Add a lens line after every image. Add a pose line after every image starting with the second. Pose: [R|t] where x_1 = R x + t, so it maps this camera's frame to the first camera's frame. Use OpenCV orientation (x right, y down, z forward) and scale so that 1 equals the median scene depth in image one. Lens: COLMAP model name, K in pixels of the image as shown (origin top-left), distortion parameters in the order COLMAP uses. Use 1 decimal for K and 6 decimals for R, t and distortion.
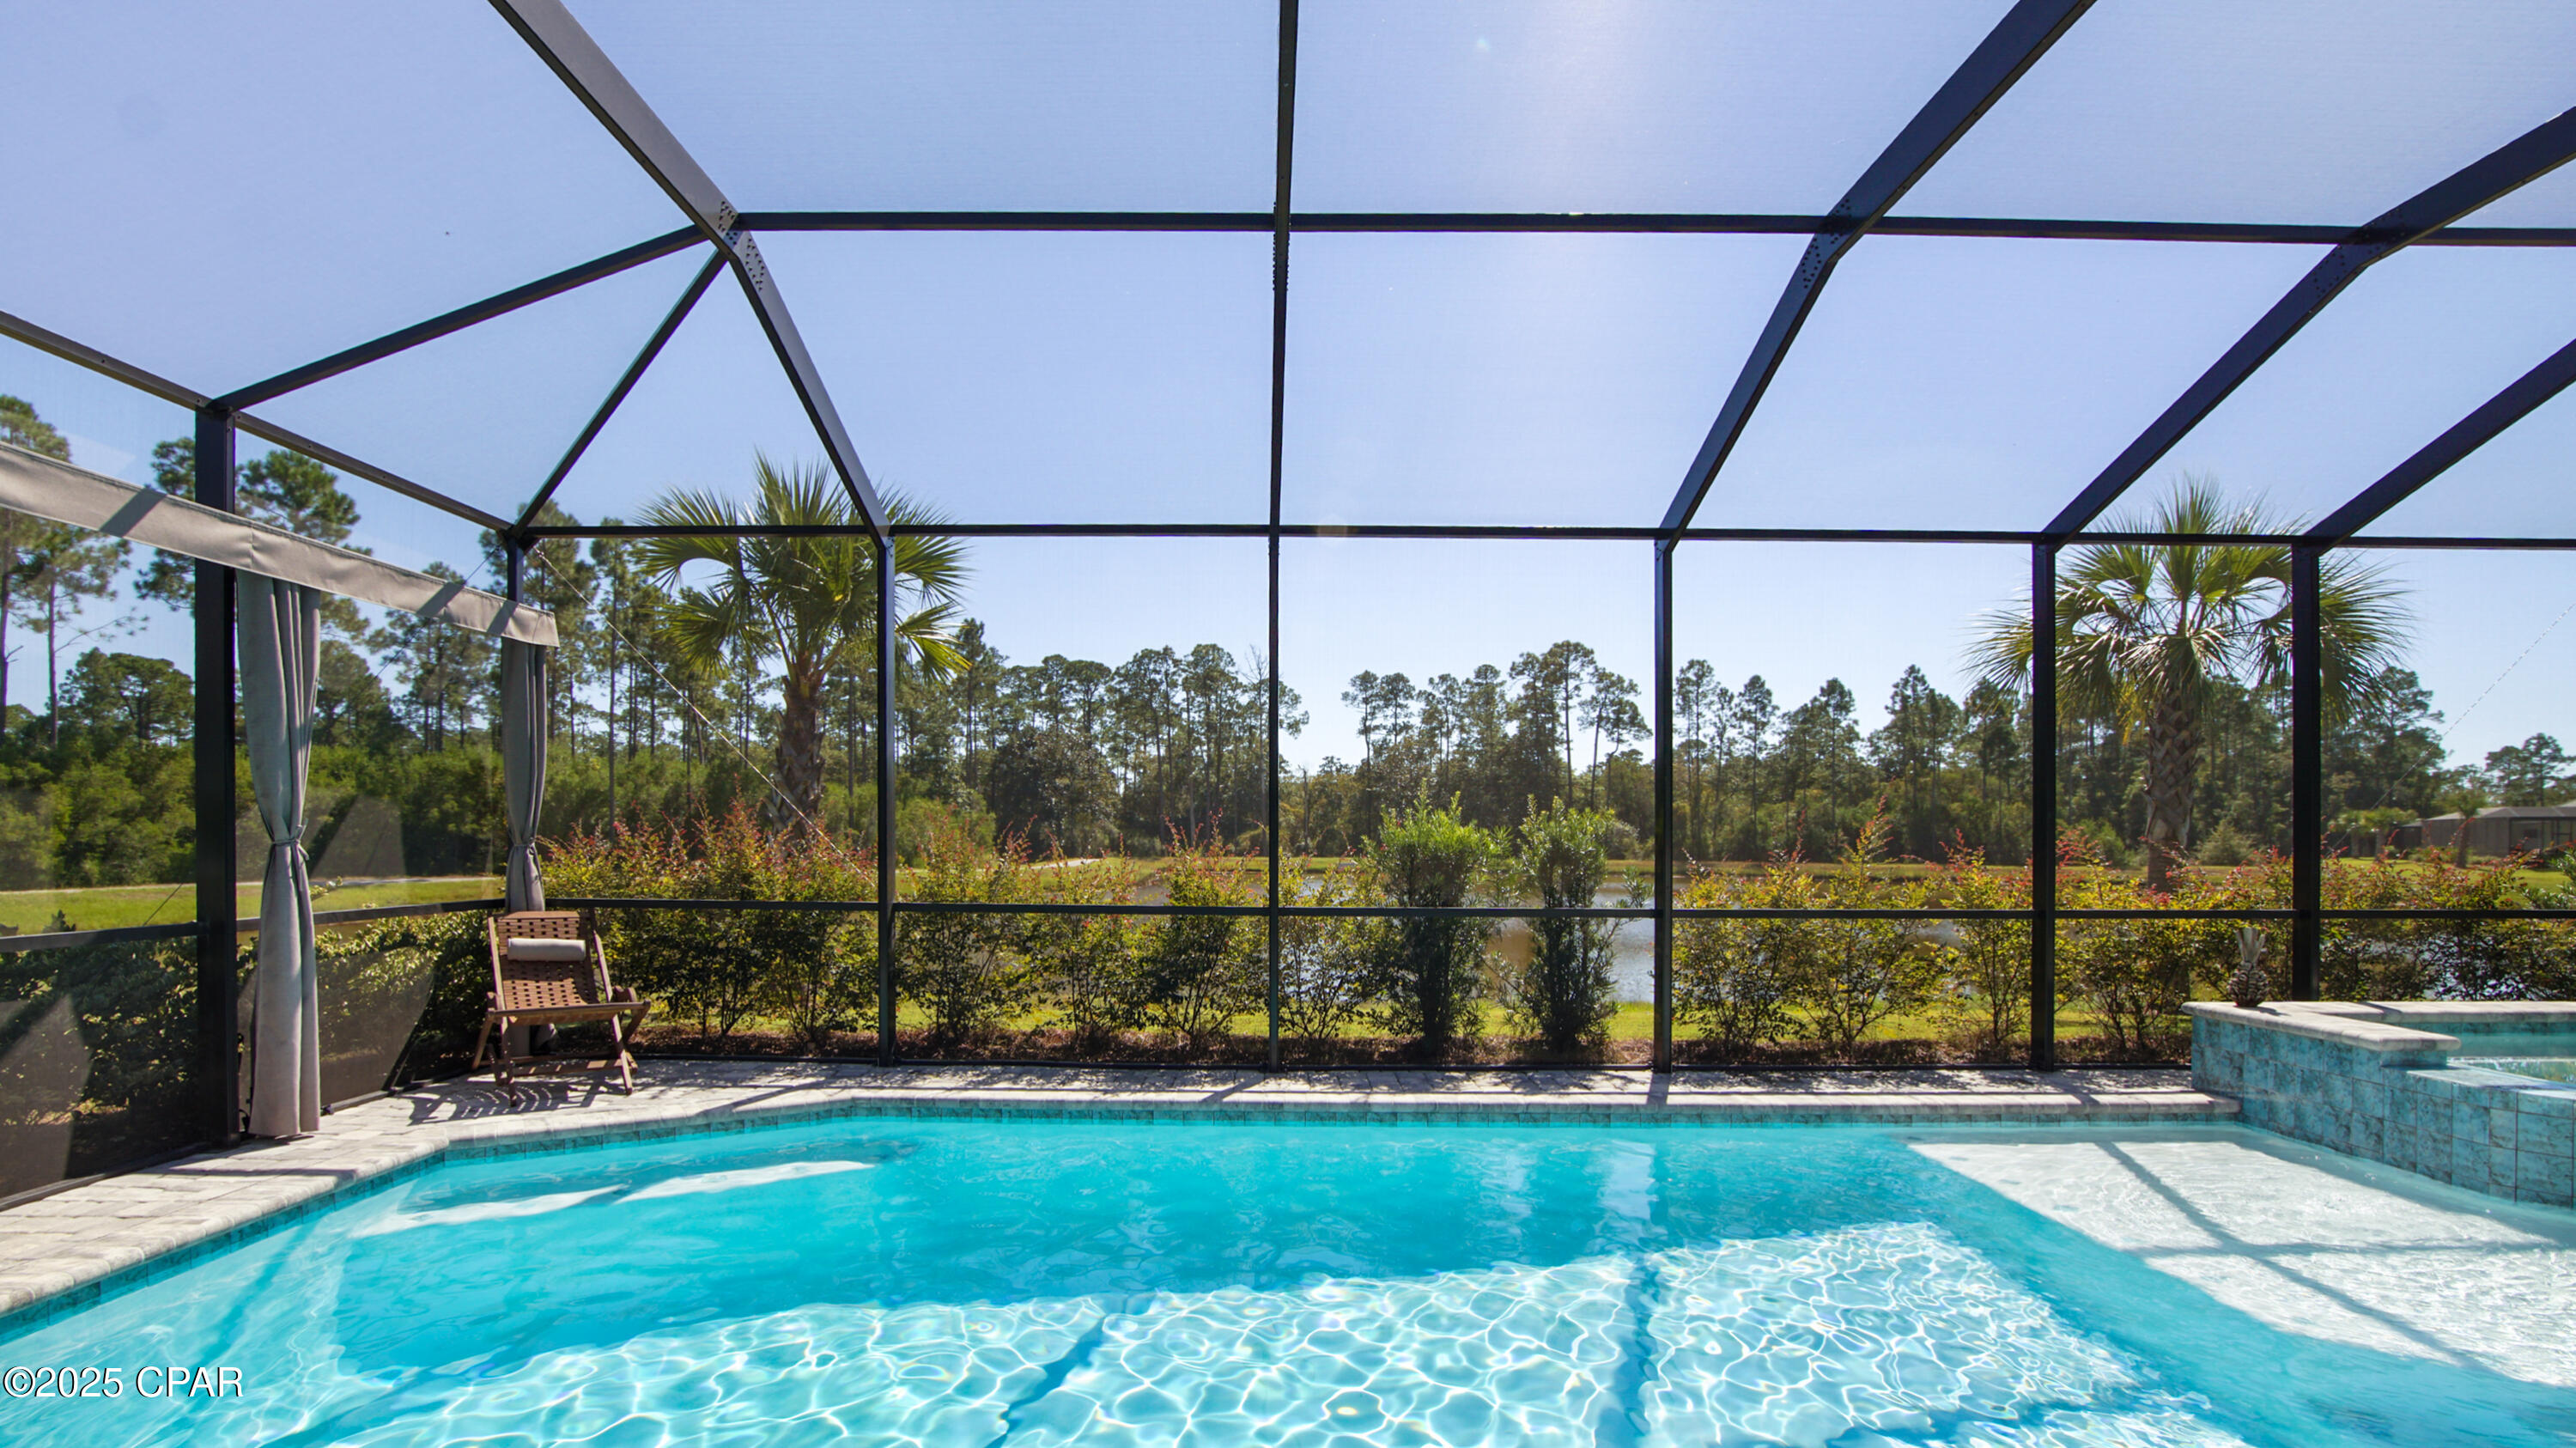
lens RADIAL K [[1202.0, 0, 1261.3], [0, 1202.0, 798.0], [0, 0, 1]] dist [-0.028205, 0.005439]
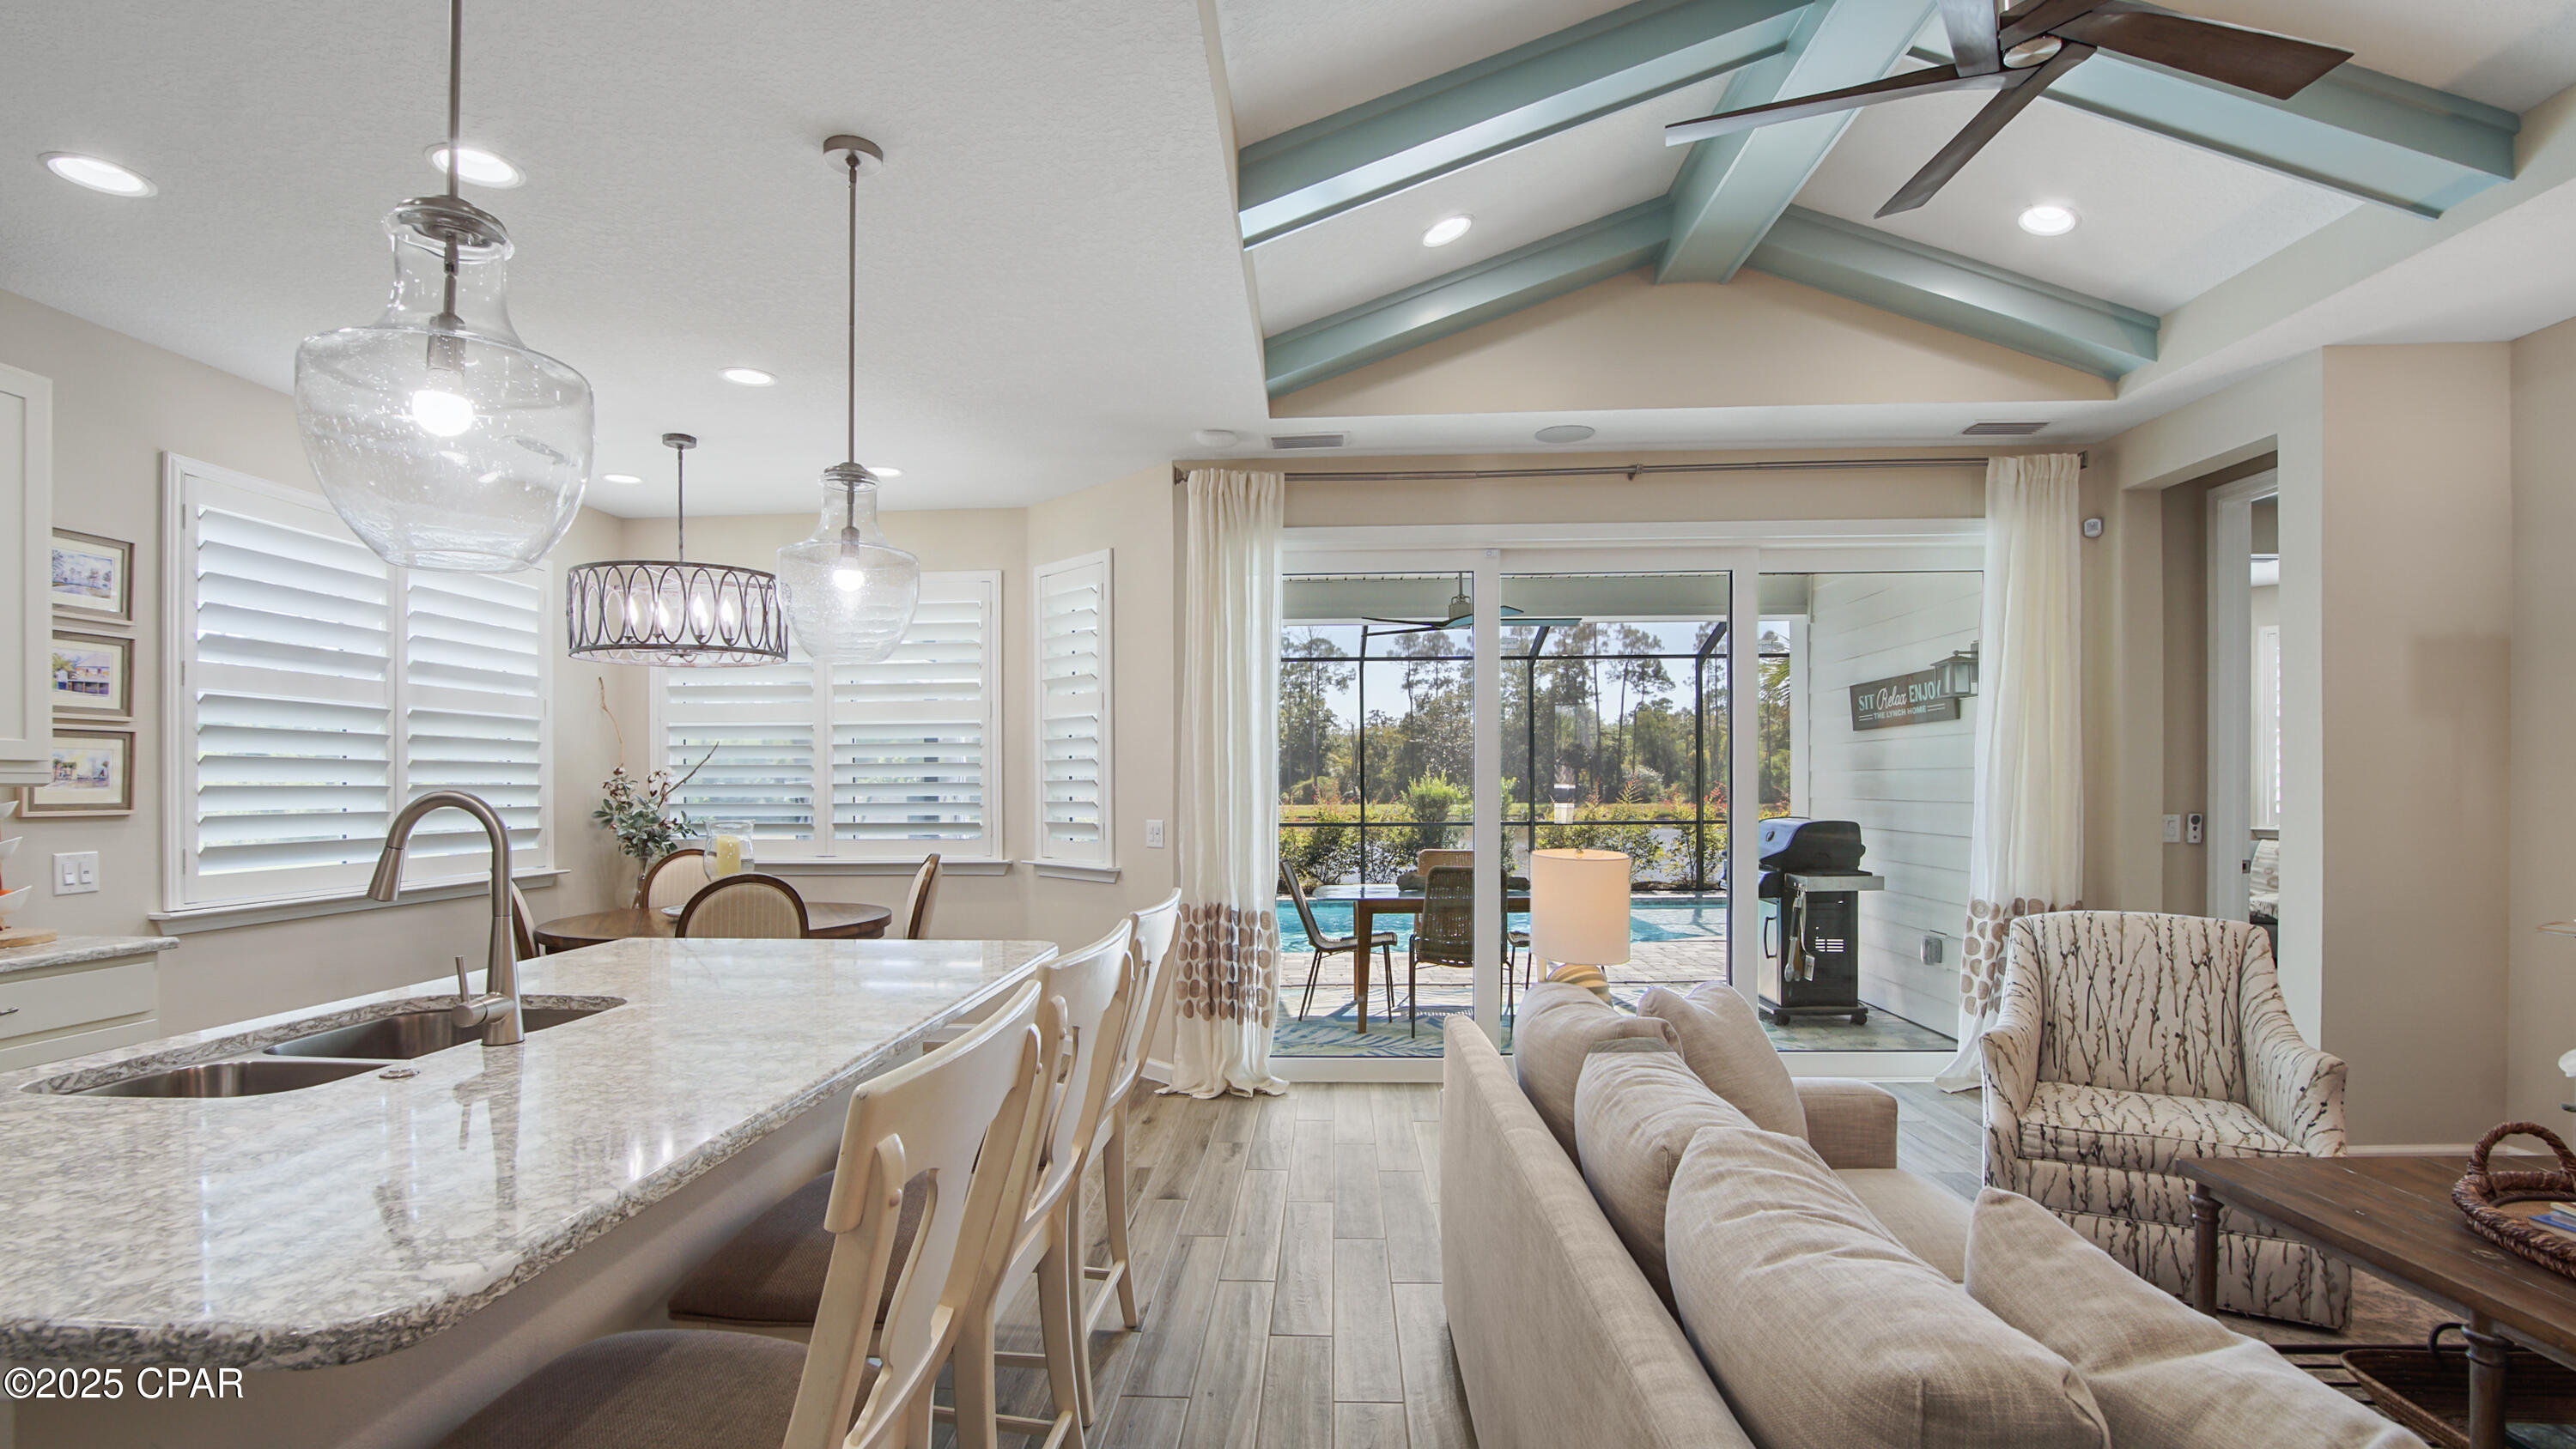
lens RADIAL K [[1201.7, 0, 1251.7], [0, 1201.7, 802.8], [0, 0, 1]] dist [-0.028205, 0.005439]
pose [[0.998854, -0.014525, -0.045605, -0.007472], [0.016629, 0.998799, 0.046085, -0.004471], [0.044881, -0.046791, 0.997896, -0.102791]]
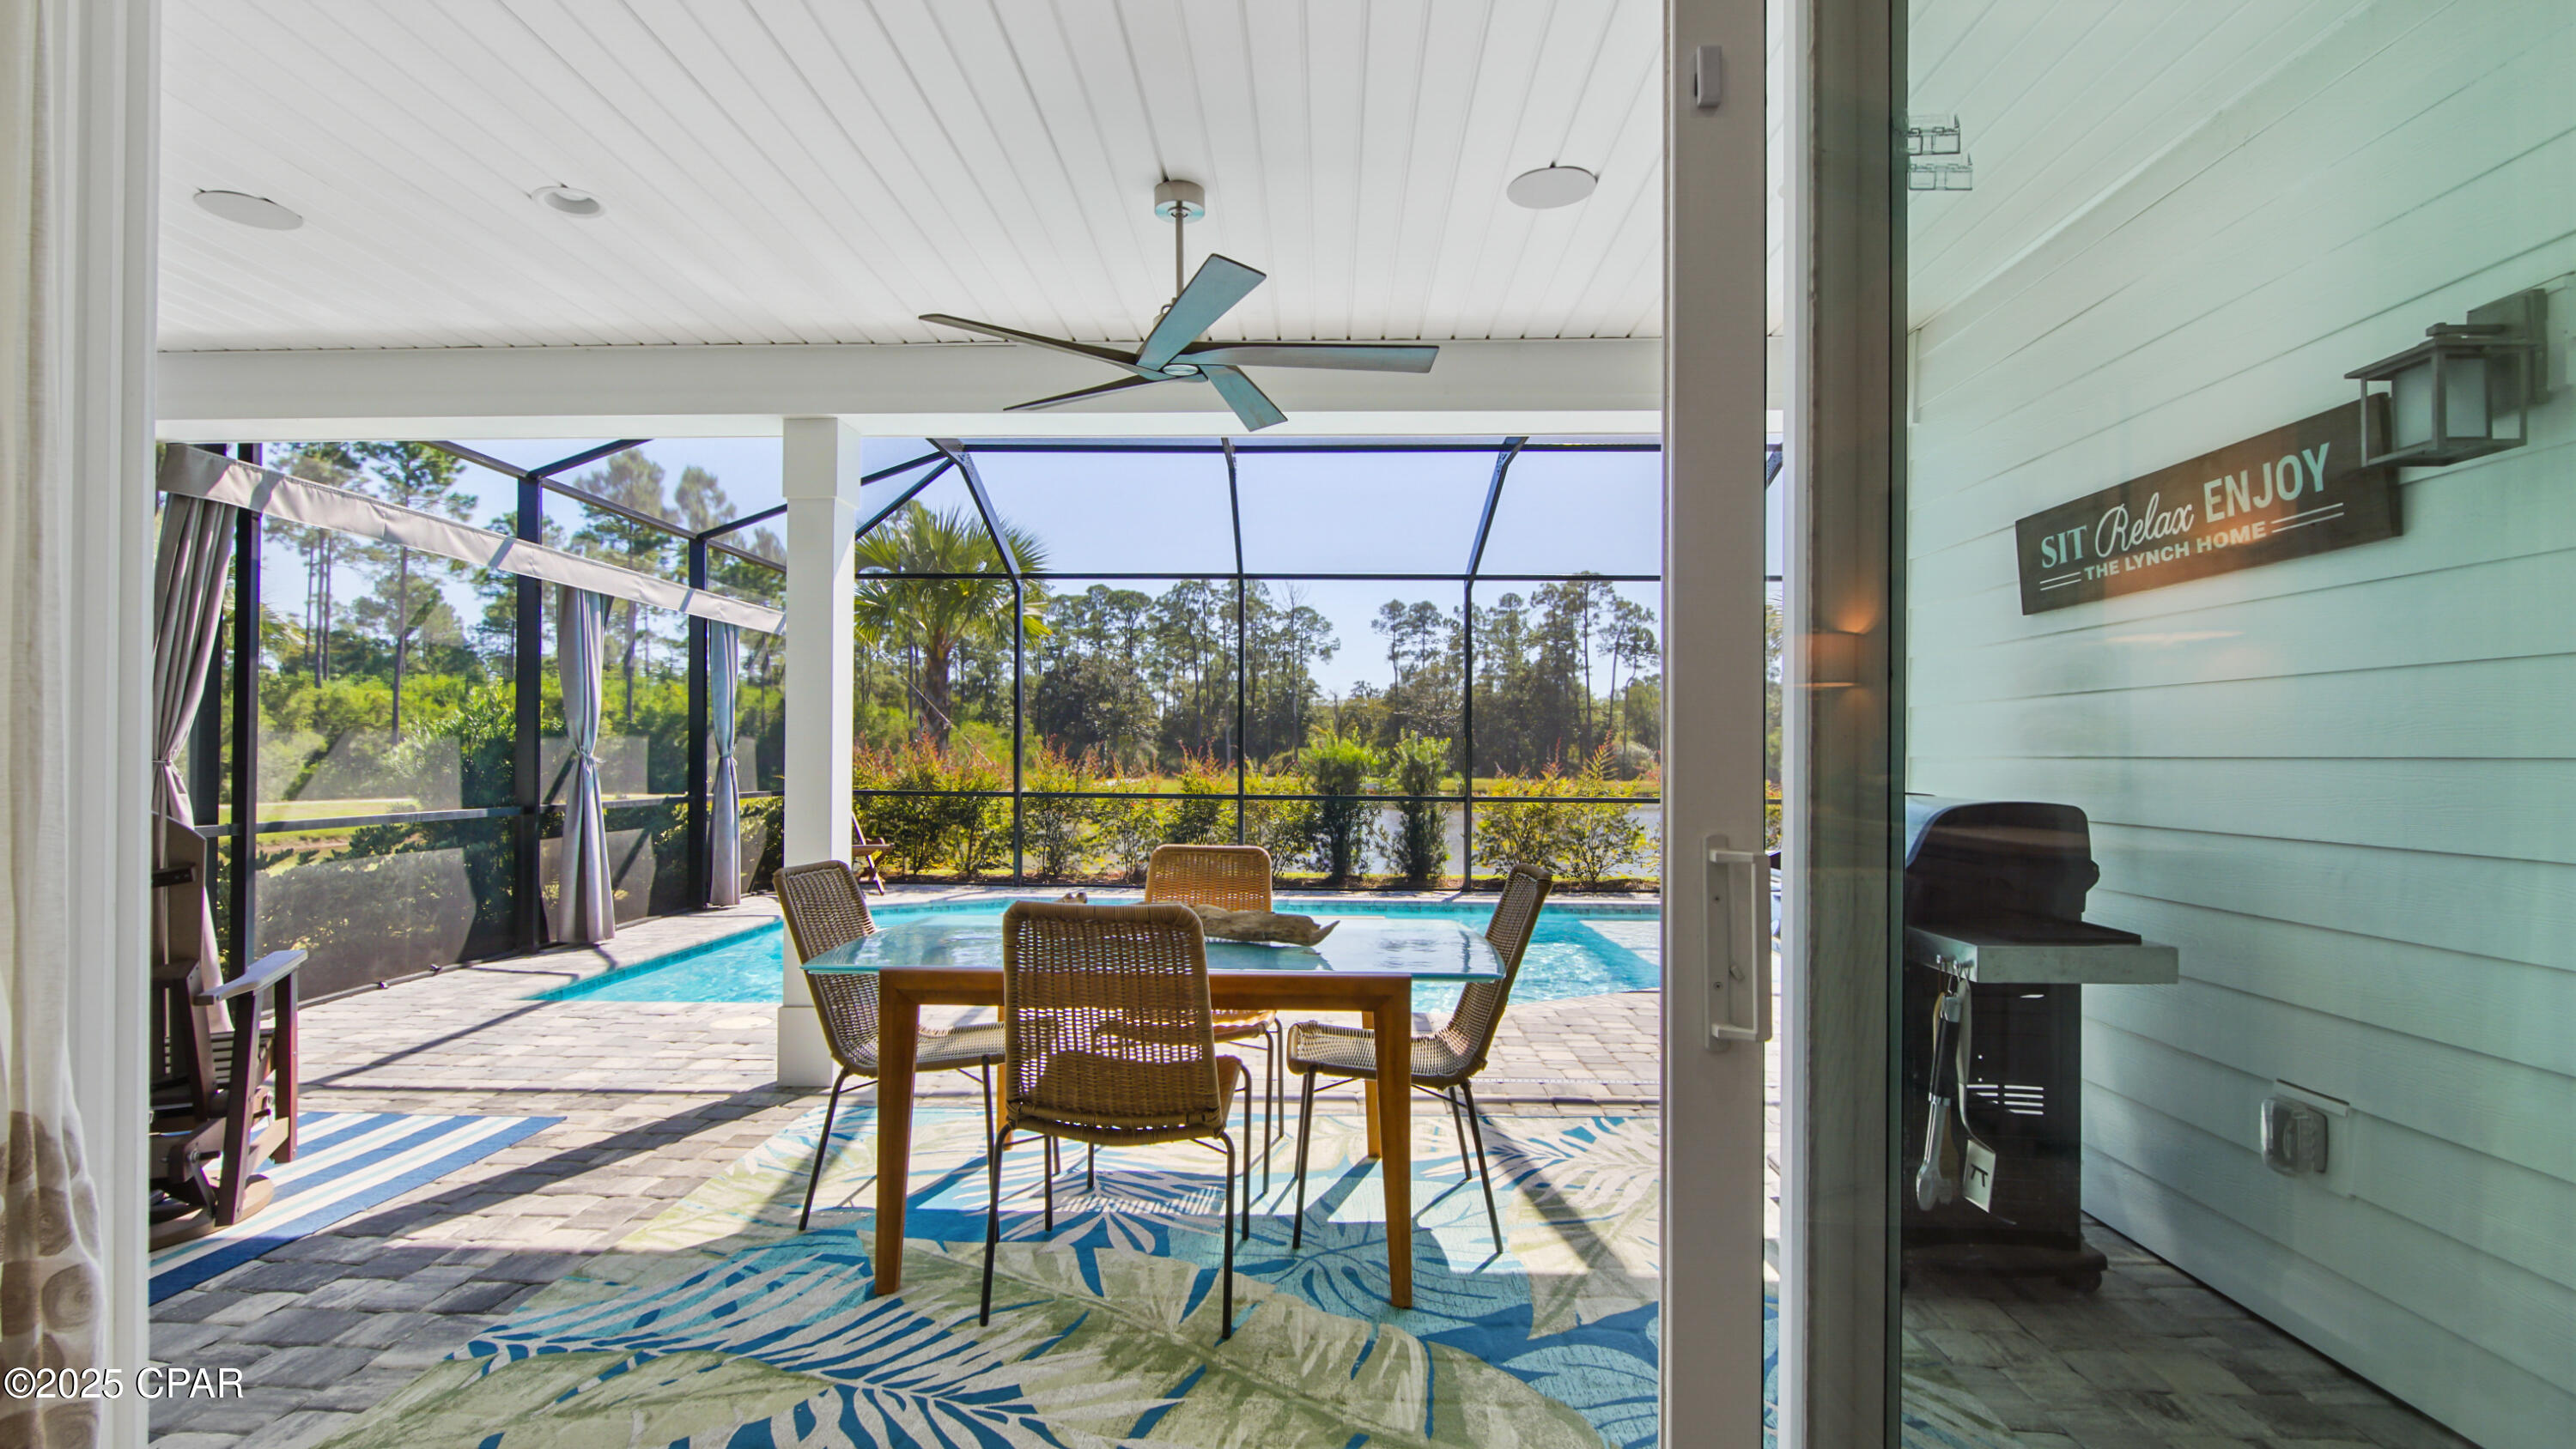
lens RADIAL K [[1201.7, 0, 1268.2], [0, 1201.7, 736.7], [0, 0, 1]] dist [-0.028205, 0.005439]
pose [[0.999624, 0.000641, -0.027424, 0.007421], [-0.000260, 0.999904, 0.013869, -0.001270], [0.027431, -0.013856, 0.999528, -0.056005]]
